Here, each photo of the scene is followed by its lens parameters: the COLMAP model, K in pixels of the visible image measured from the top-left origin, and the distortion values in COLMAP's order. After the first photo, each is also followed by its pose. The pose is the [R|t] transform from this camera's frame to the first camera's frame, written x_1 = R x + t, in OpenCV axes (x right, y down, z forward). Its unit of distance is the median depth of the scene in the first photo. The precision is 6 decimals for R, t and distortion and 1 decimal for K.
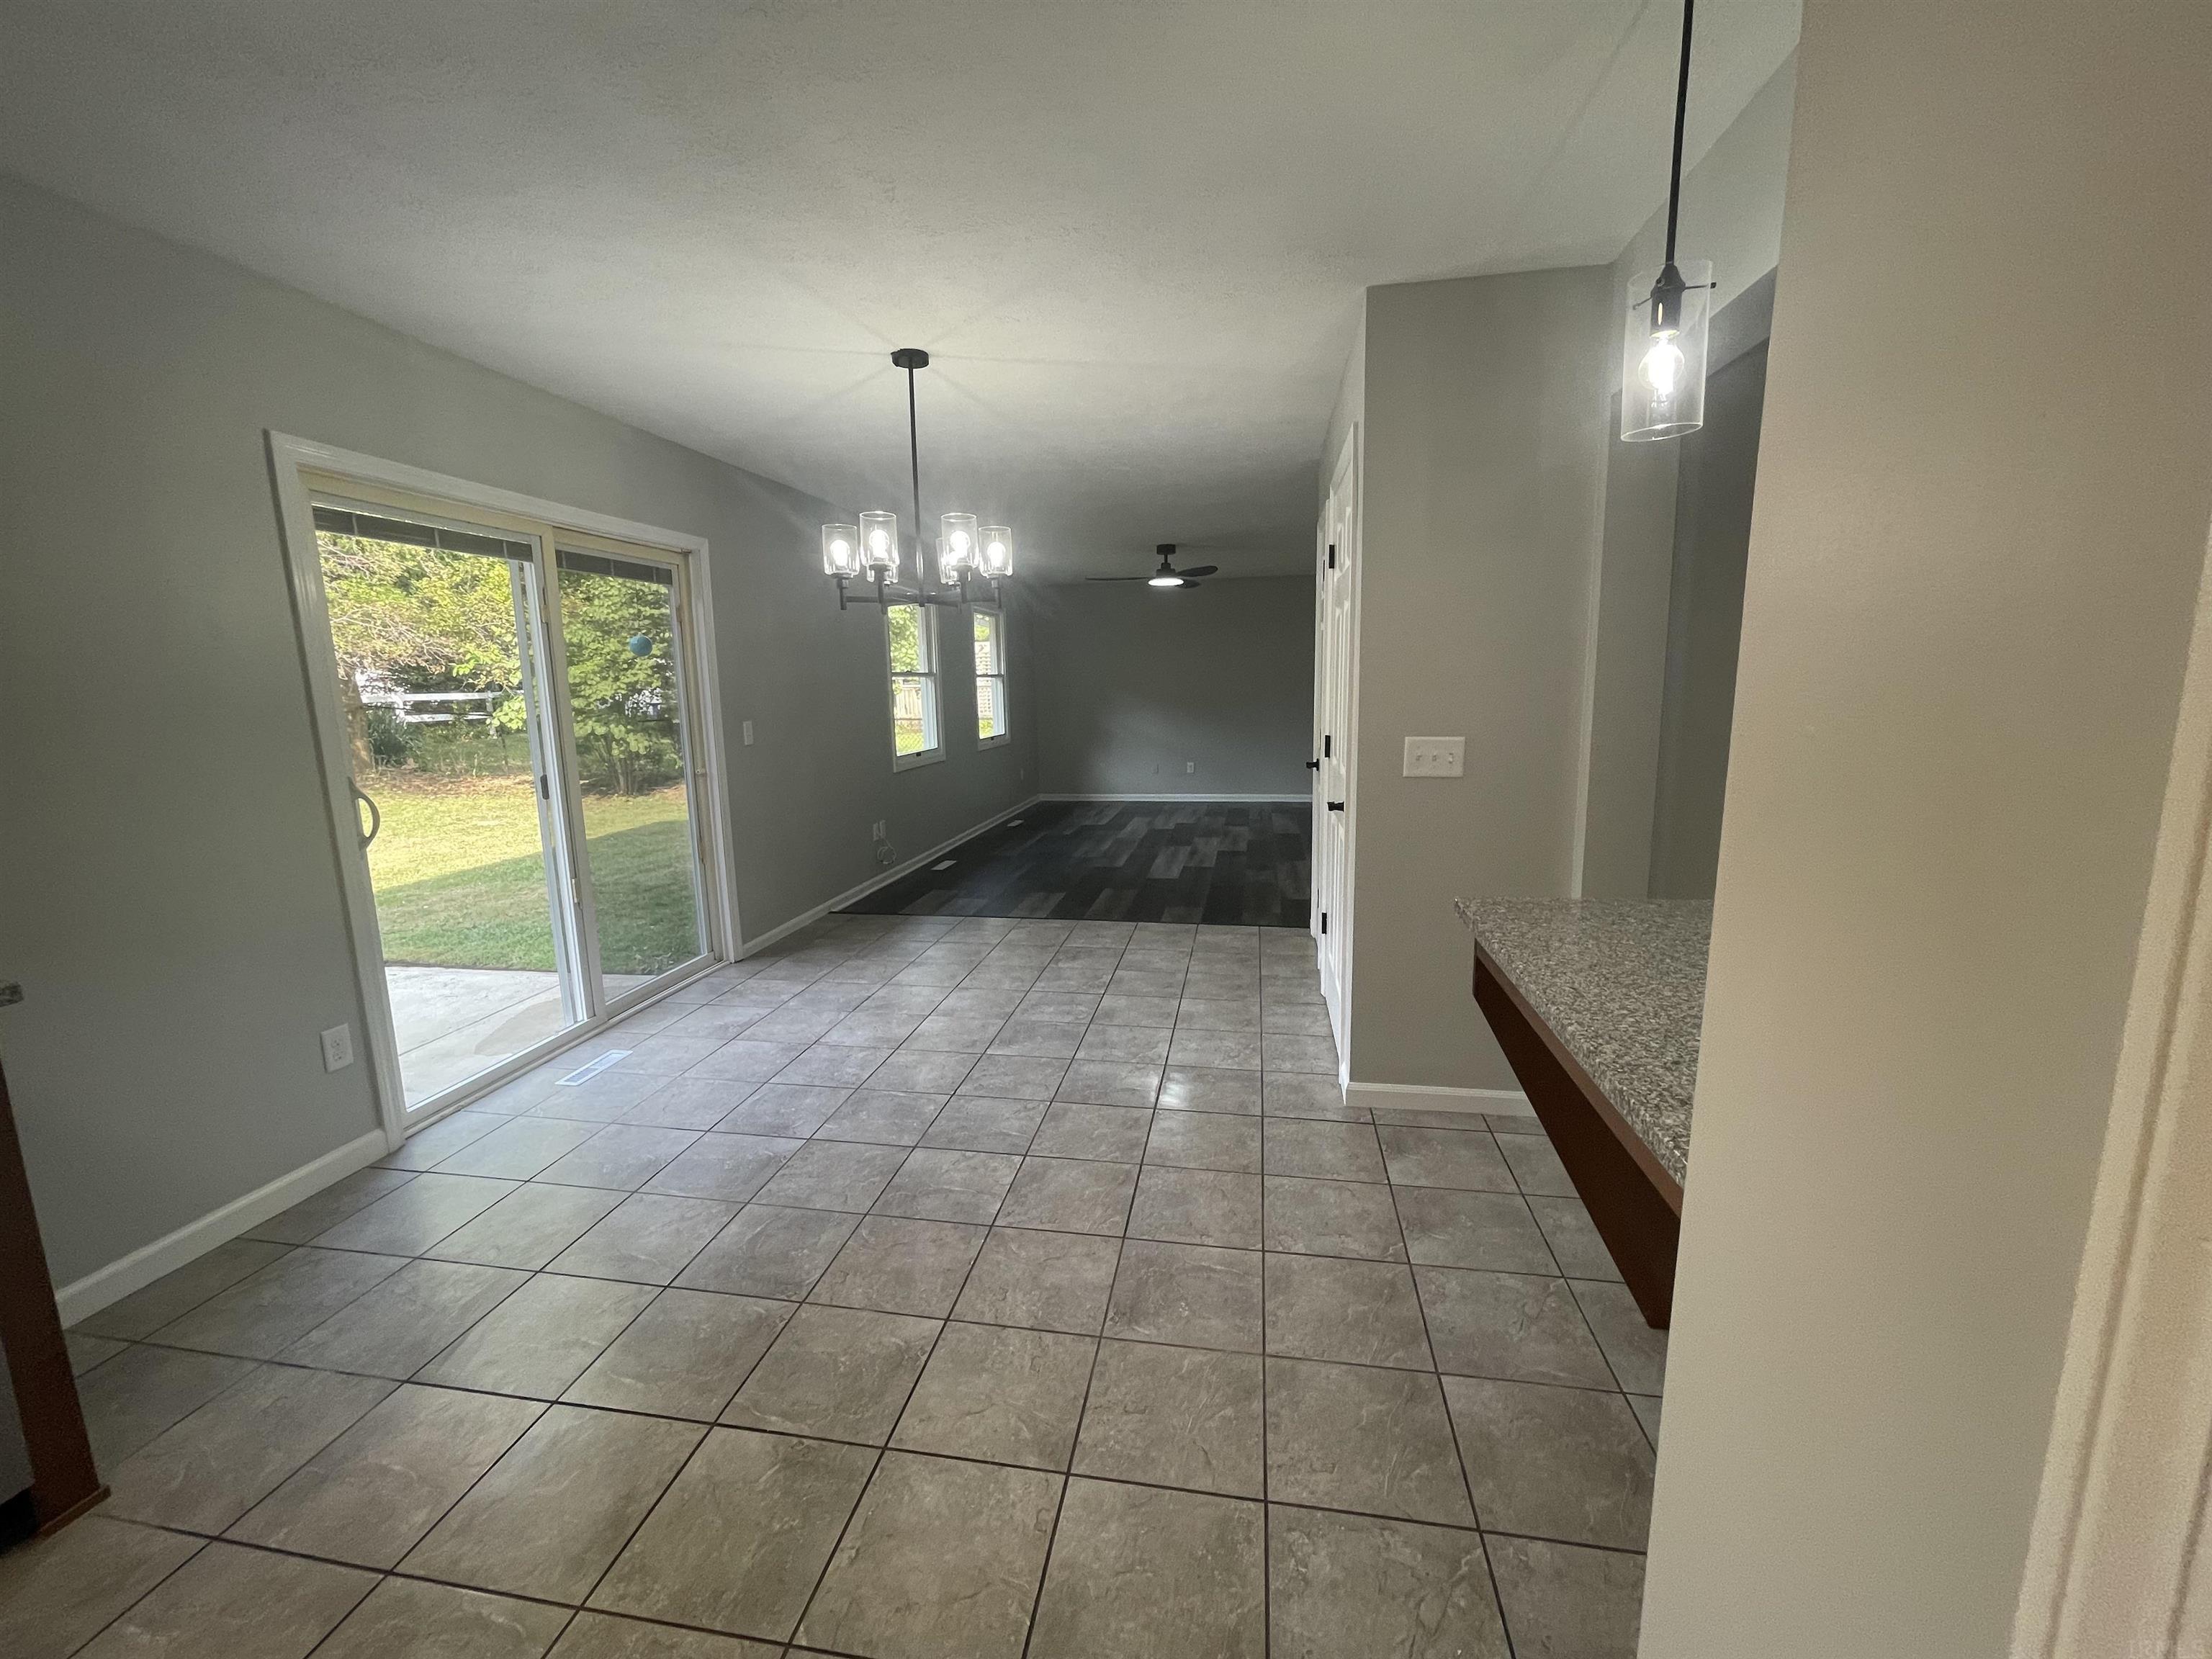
lens RADIAL K [[896.5, 0, 1101.6], [0, 896.5, 823.3], [0, 0, 1]] dist [-0.001097, 0.000191]
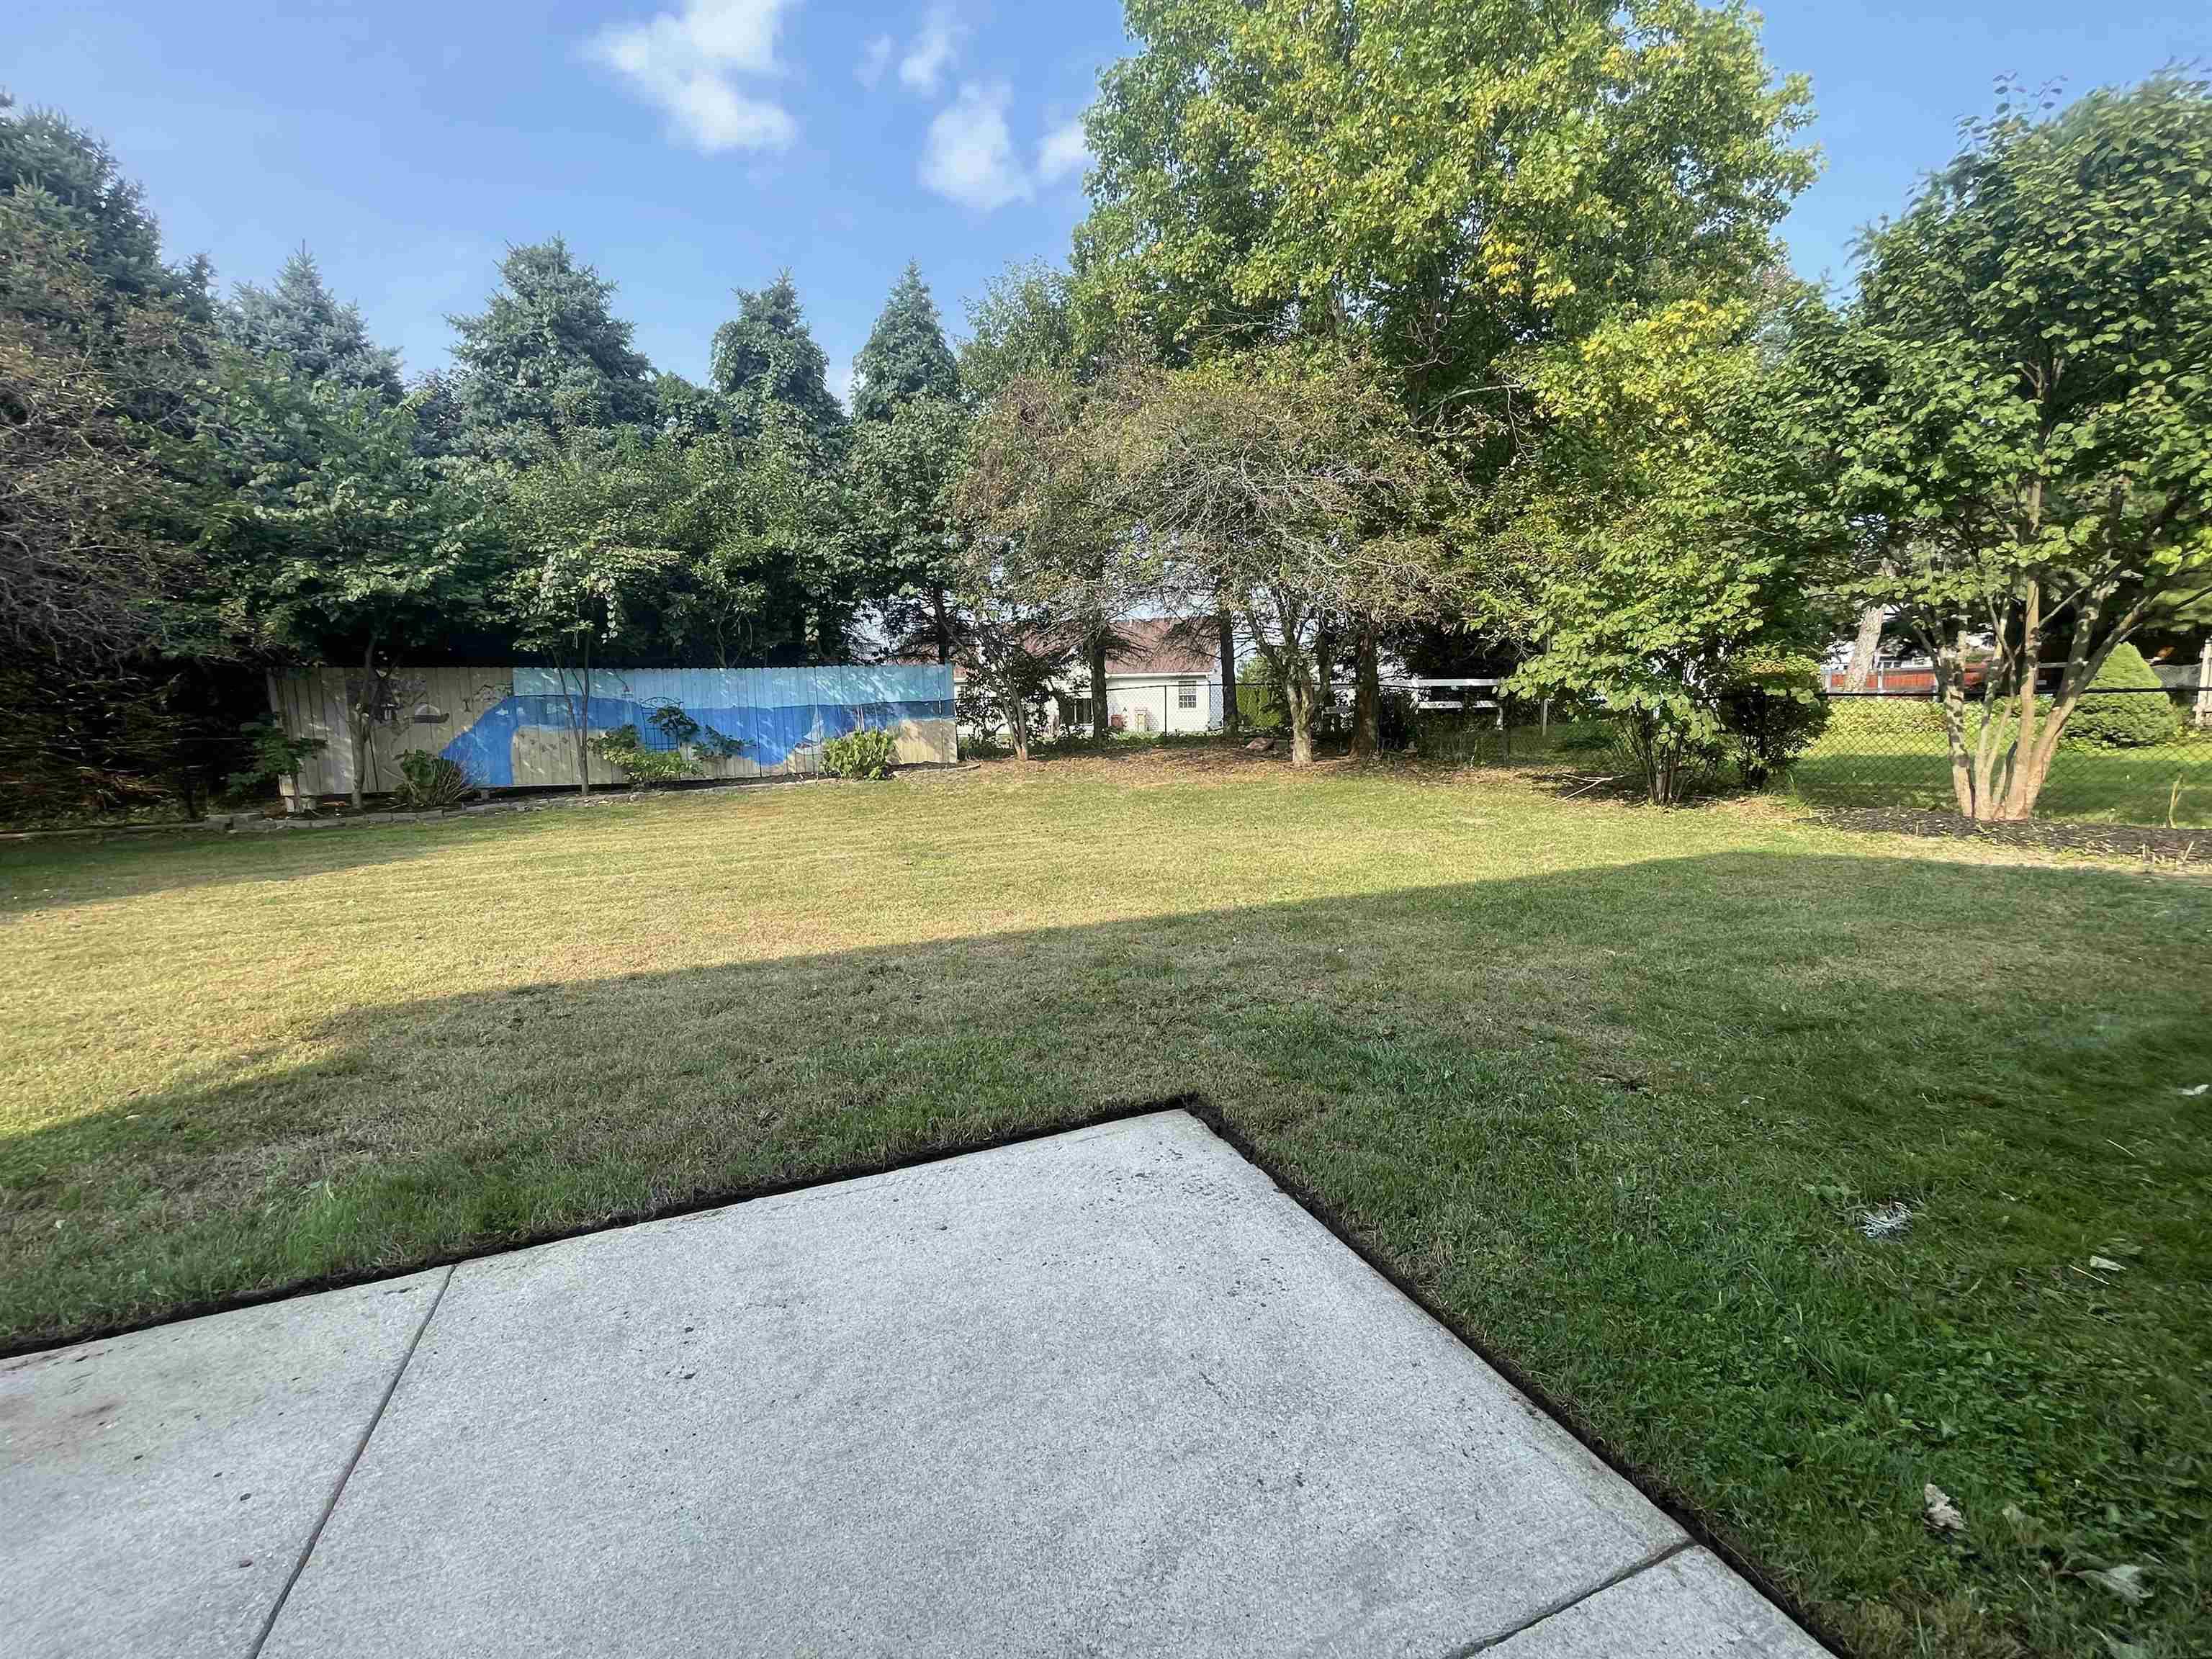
lens RADIAL K [[896.5, 0, 1101.6], [0, 896.5, 823.3], [0, 0, 1]] dist [-0.001097, 0.000191]
pose [[0.528724, 0.109217, -0.841738, -0.206781], [-0.123431, 0.991039, 0.051058, 0.001244], [0.839771, 0.076901, 0.537467, 0.317320]]
